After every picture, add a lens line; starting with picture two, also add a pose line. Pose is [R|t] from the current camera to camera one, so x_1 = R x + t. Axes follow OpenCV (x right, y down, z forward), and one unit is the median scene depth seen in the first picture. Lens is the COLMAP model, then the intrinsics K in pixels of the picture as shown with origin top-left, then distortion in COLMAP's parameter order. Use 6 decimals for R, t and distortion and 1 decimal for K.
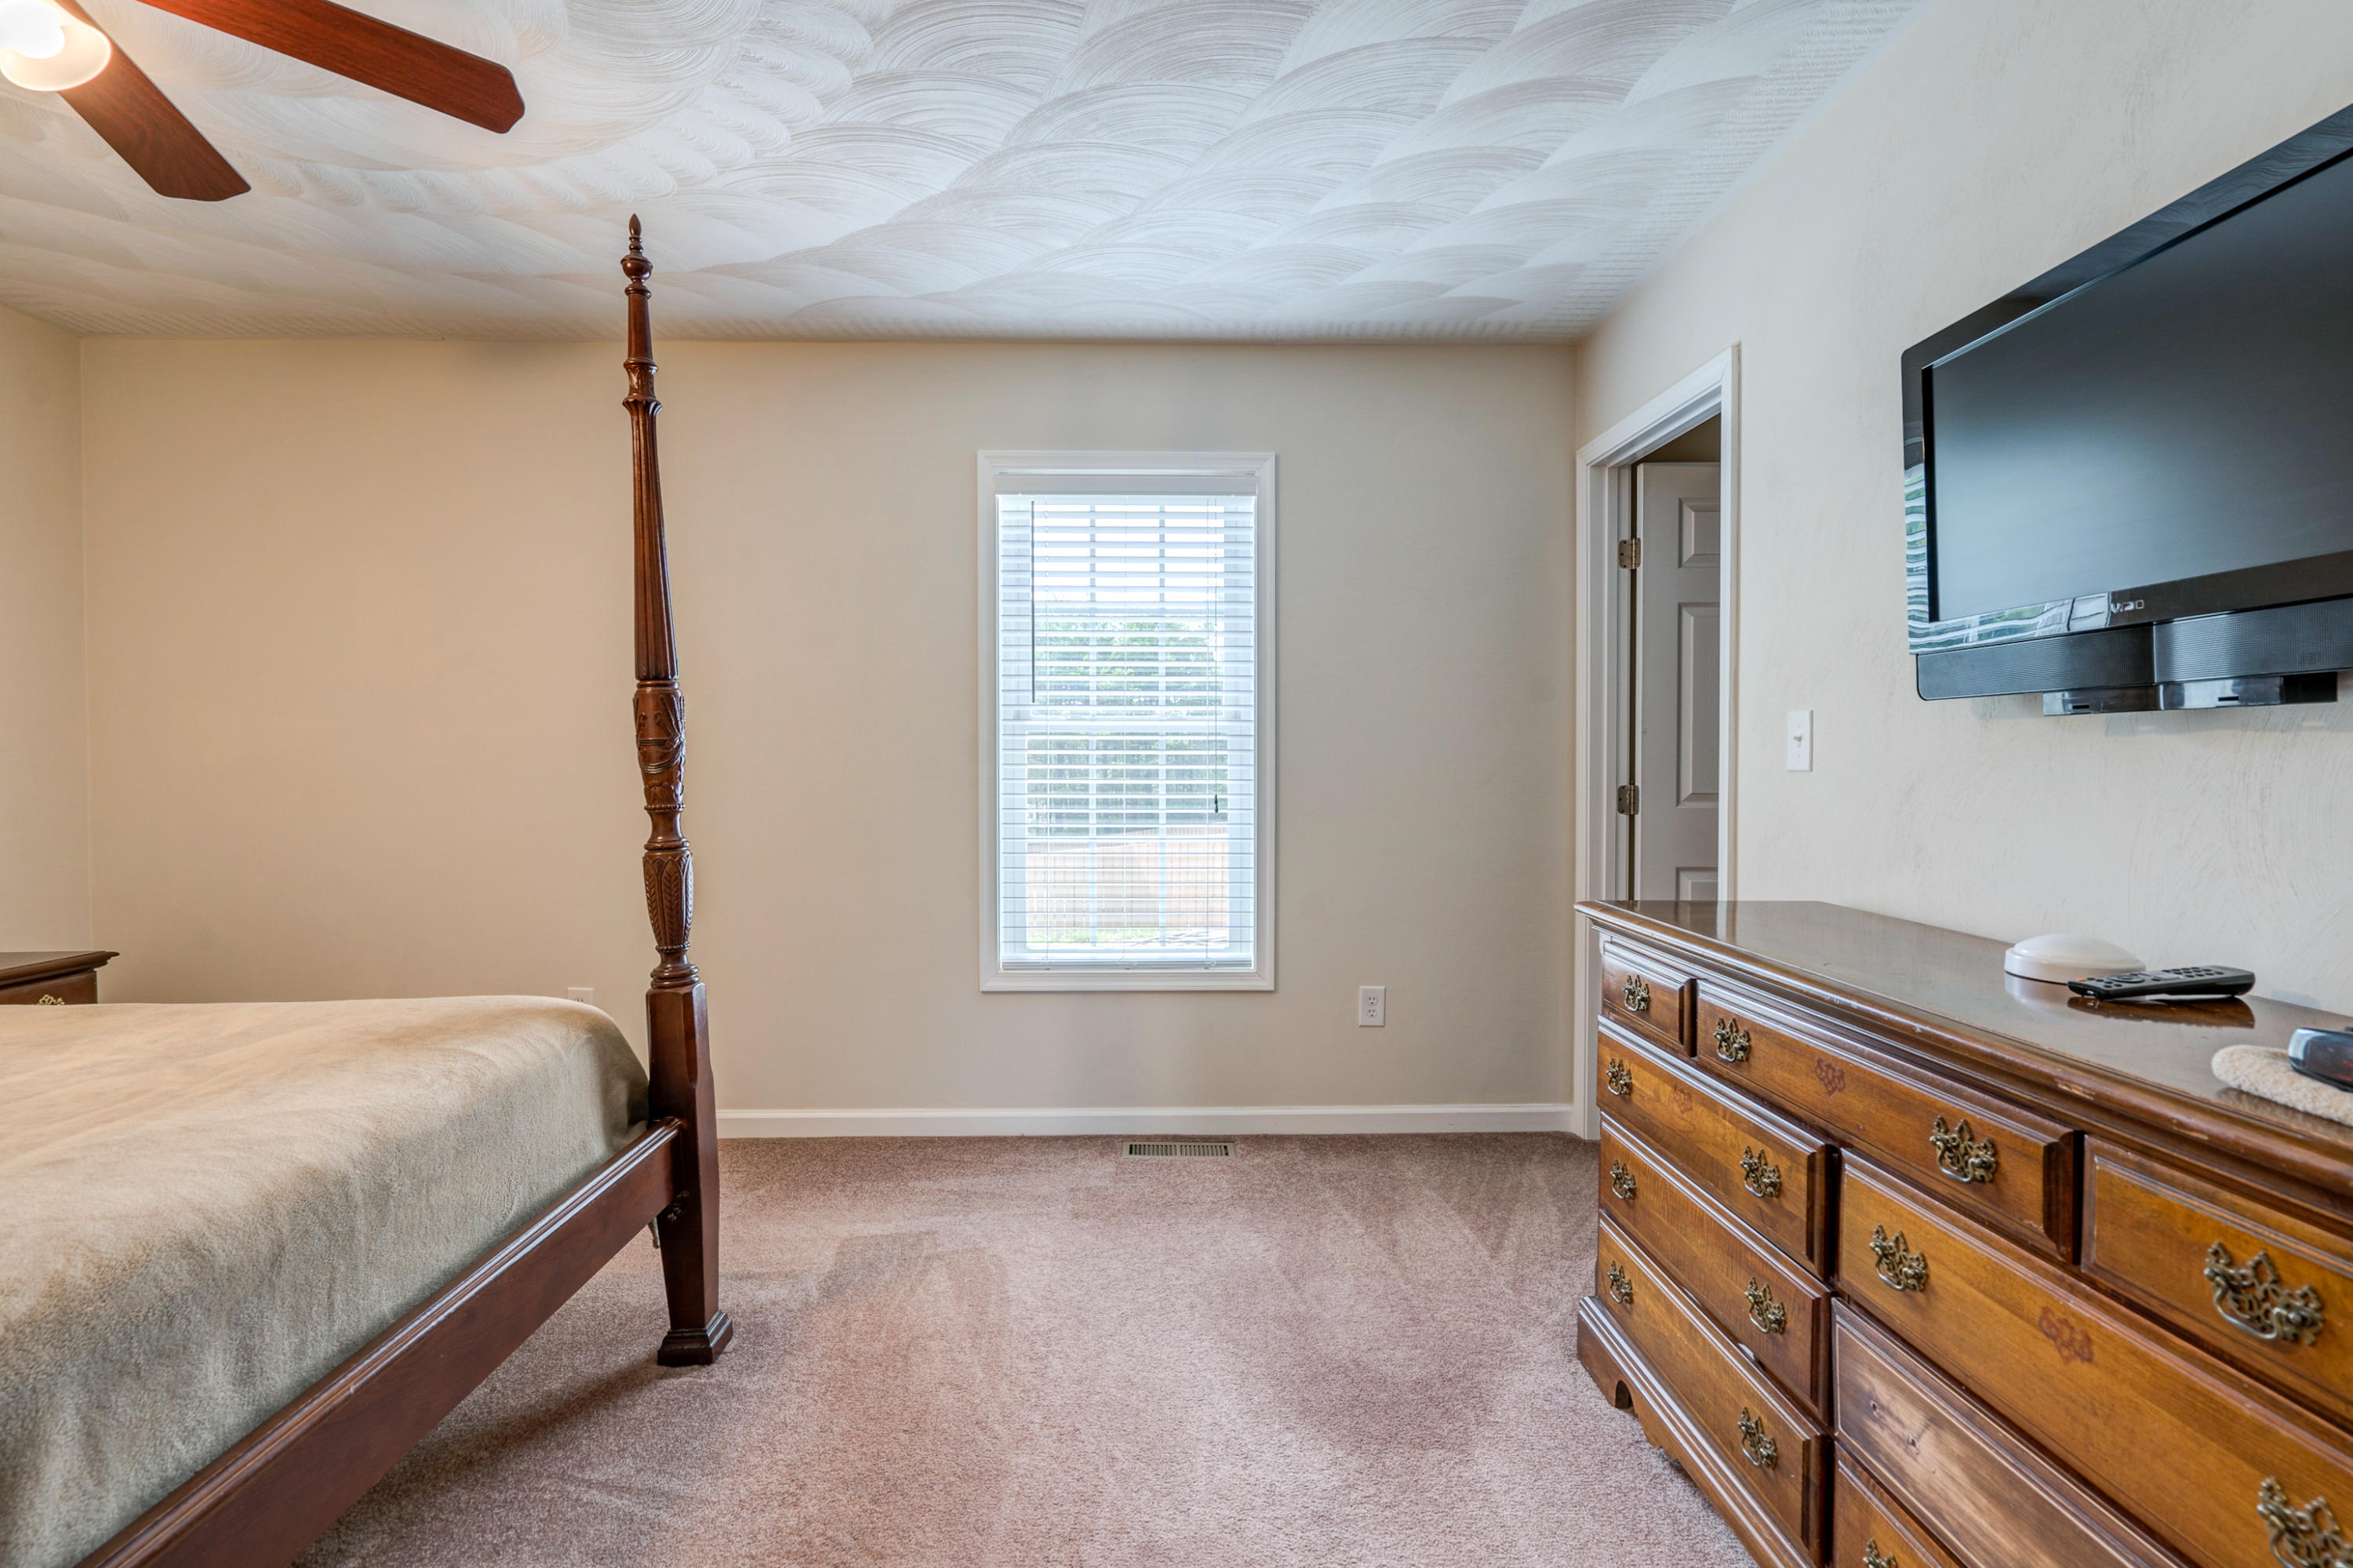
lens RADIAL K [[1085.2, 0, 1173.7], [0, 1085.2, 777.4], [0, 0, 1]] dist [-0.003003, 0.003070]
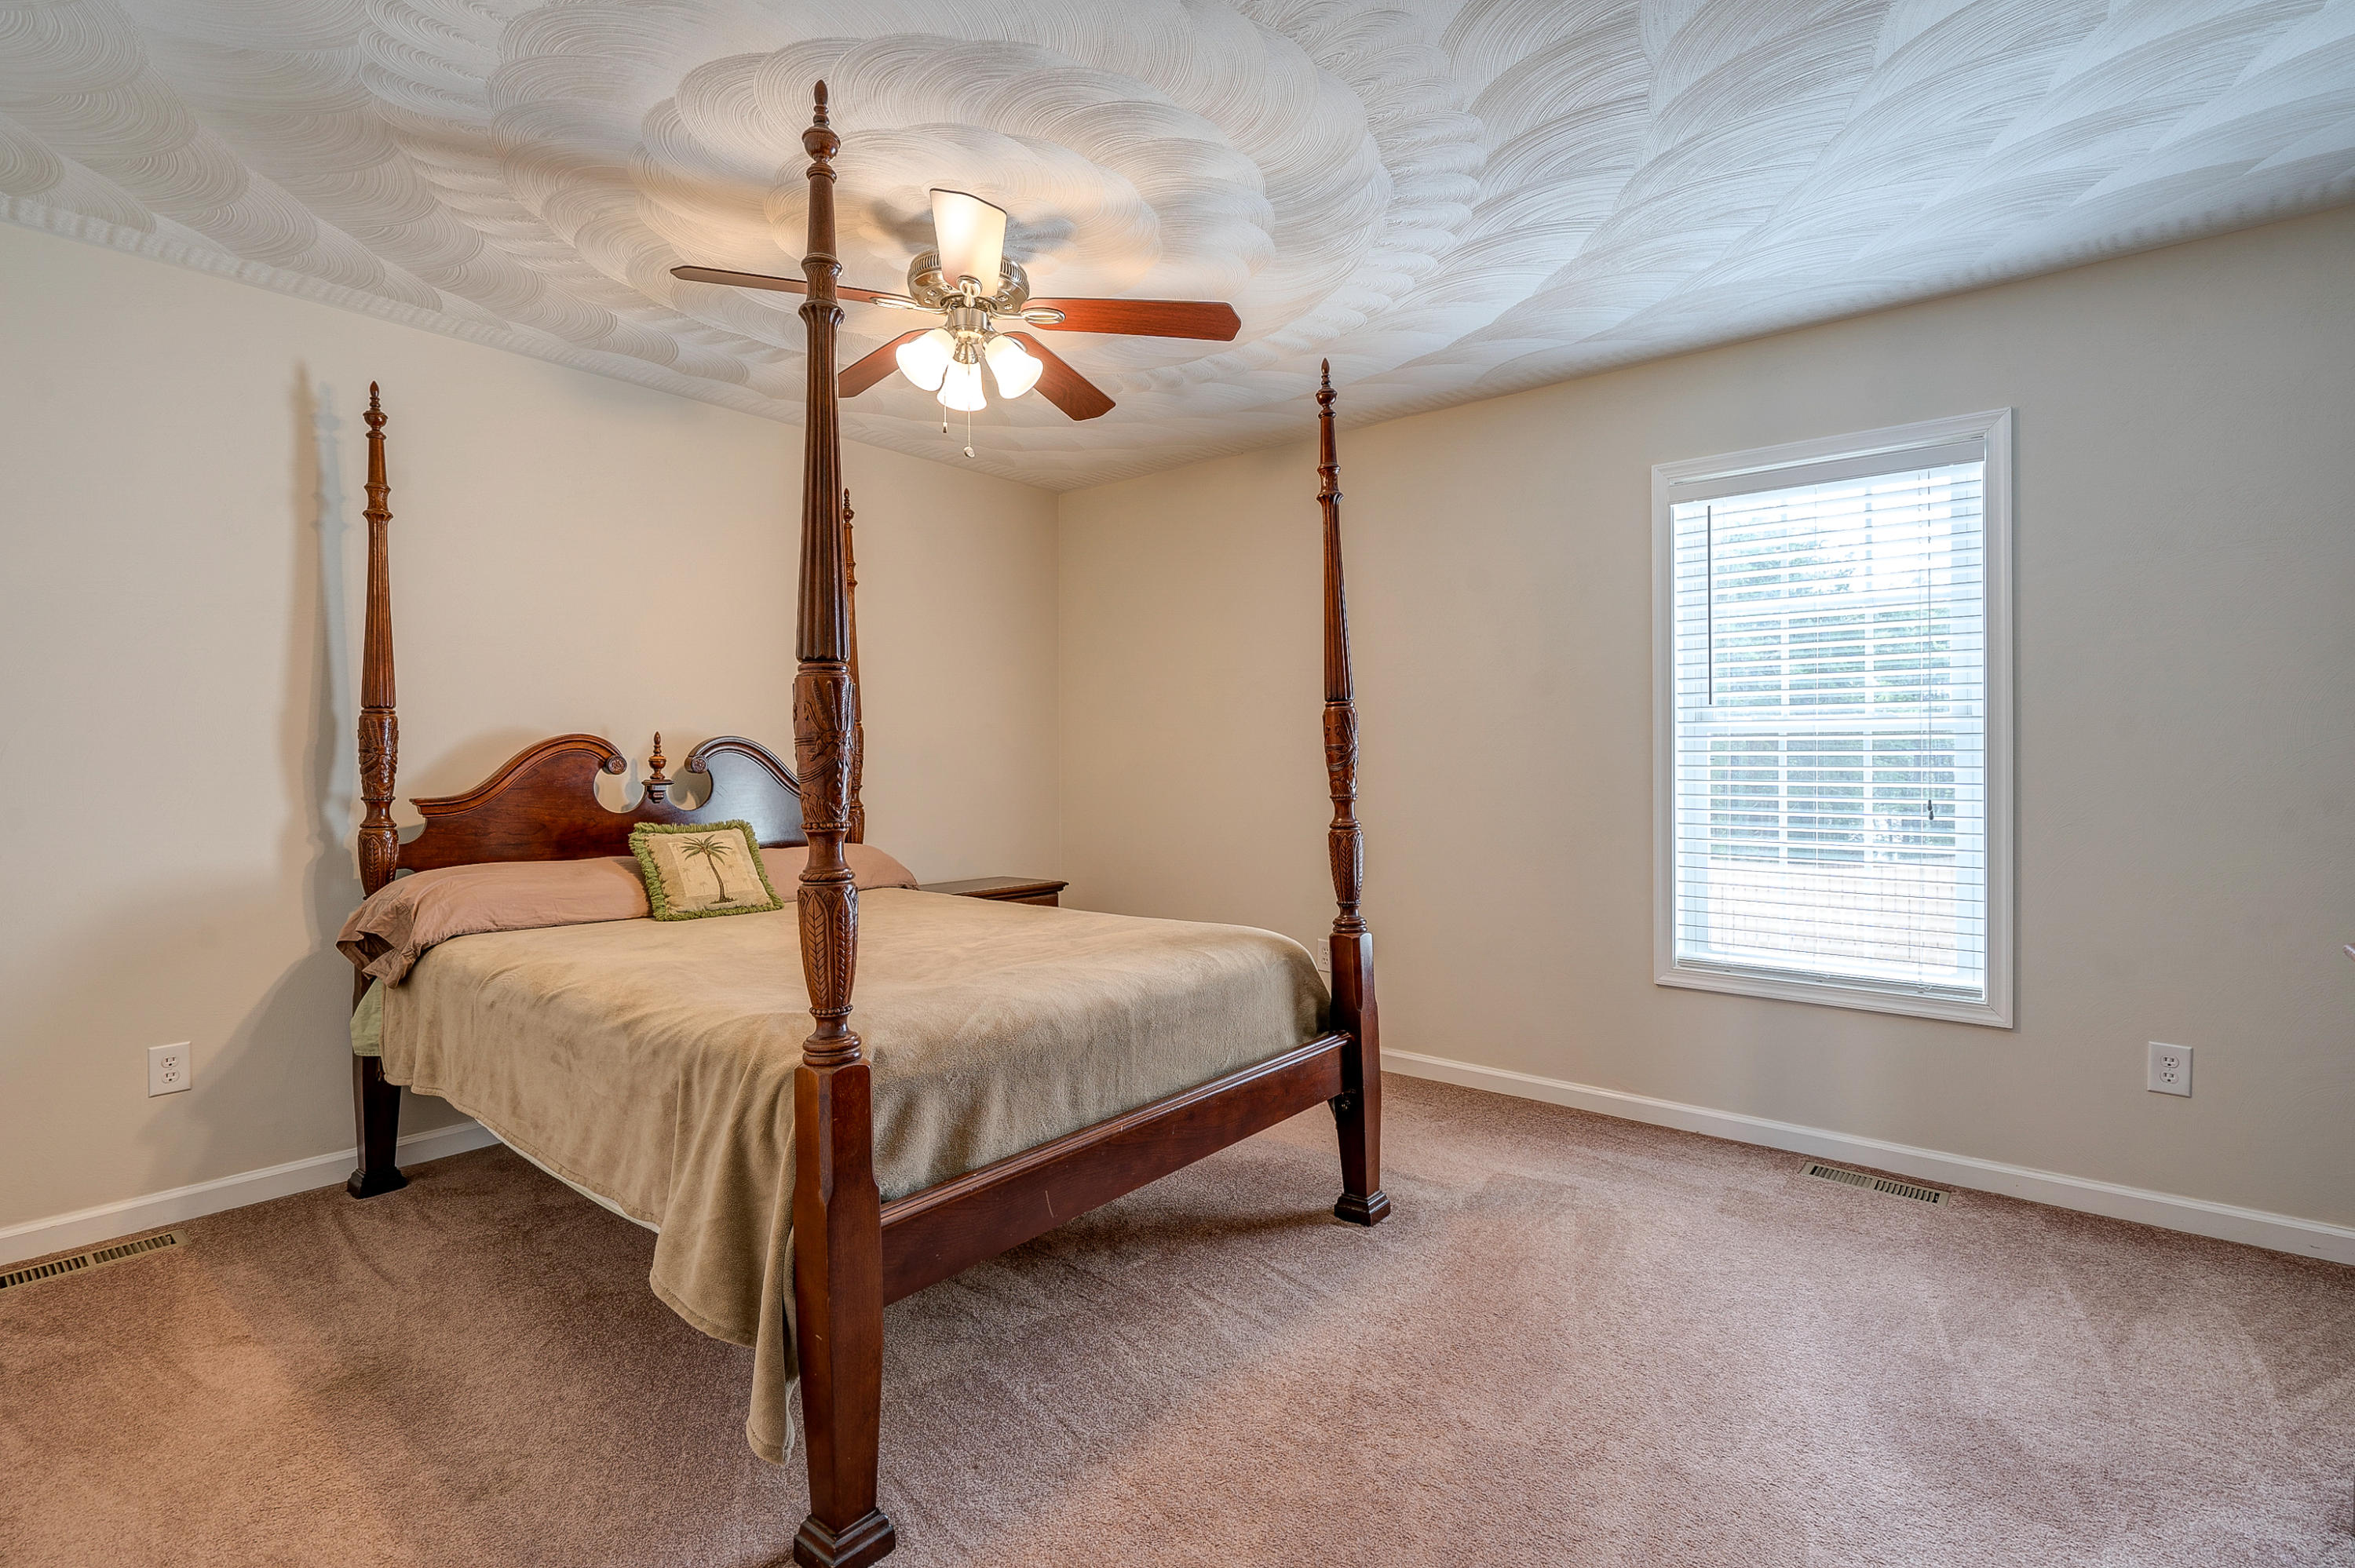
lens RADIAL K [[1085.9, 0, 1174.4], [0, 1085.9, 771.6], [0, 0, 1]] dist [-0.003003, 0.003070]
pose [[0.759970, 0.006423, -0.649926, 0.218654], [-0.010868, 0.999937, -0.002827, 0.002676], [0.649867, 0.009212, 0.759992, -0.132601]]
